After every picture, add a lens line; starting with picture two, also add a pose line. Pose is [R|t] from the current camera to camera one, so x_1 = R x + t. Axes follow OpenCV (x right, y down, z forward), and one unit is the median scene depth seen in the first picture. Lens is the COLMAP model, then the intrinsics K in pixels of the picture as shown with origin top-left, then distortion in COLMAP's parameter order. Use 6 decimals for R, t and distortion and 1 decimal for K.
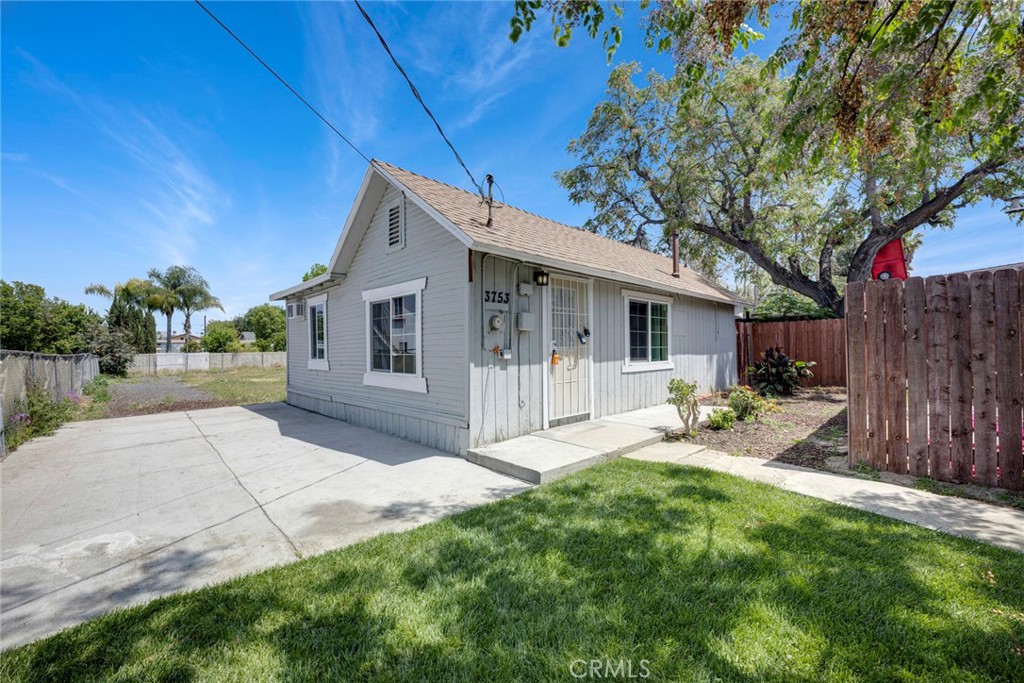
lens RADIAL K [[411.6, 0, 507.2], [0, 411.6, 336.5], [0, 0, 1]] dist [-0.014940, -0.000374]
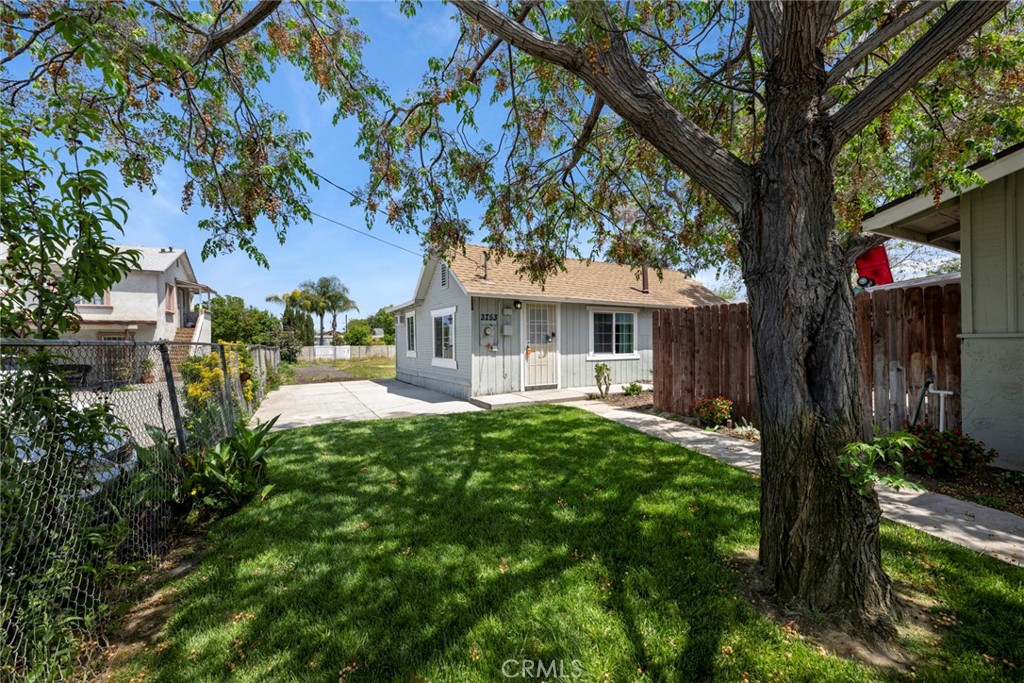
lens RADIAL K [[403.9, 0, 516.2], [0, 403.9, 344.2], [0, 0, 1]] dist [0.003188, 0.000096]
pose [[0.971571, 0.003504, -0.236721, 0.309752], [0.004655, 0.999414, 0.033899, -0.021557], [0.236701, -0.034037, 0.970986, -0.435143]]
